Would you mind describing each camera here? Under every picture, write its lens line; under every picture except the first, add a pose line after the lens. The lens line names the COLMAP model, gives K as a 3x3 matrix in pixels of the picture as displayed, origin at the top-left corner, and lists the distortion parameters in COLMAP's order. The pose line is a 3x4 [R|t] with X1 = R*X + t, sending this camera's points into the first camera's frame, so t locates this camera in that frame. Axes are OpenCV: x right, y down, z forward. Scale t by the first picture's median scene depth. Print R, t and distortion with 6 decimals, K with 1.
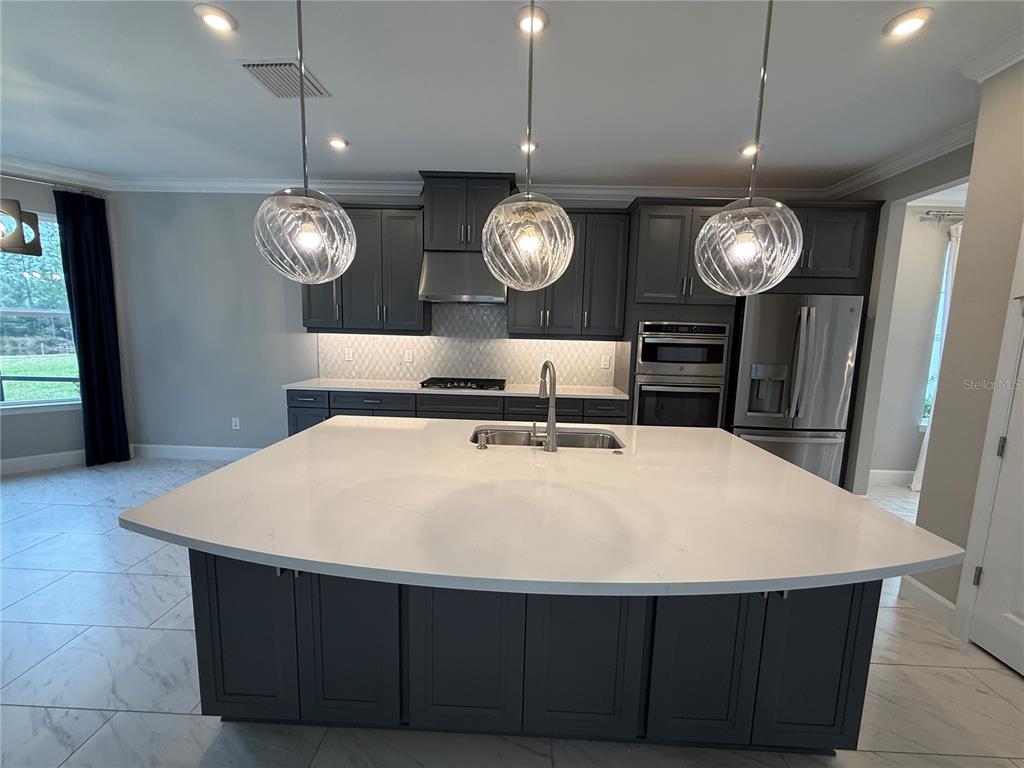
lens RADIAL K [[408.9, 0, 512.4], [0, 408.9, 384.2], [0, 0, 1]] dist [-0.003443, -0.000034]
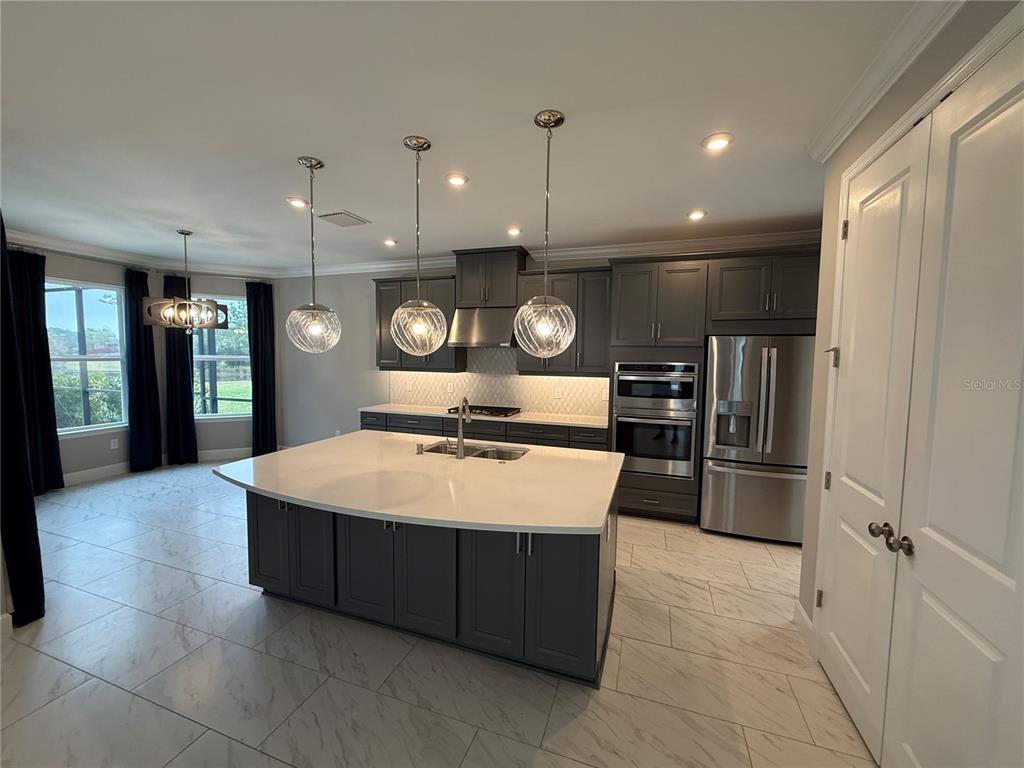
lens RADIAL K [[408.9, 0, 508.1], [0, 408.9, 383.4], [0, 0, 1]] dist [-0.003443, -0.000034]
pose [[0.951517, 0.008130, -0.307487, 0.364174], [-0.028846, 0.997604, -0.062886, -0.009167], [0.306239, 0.068707, 0.949472, -0.186871]]
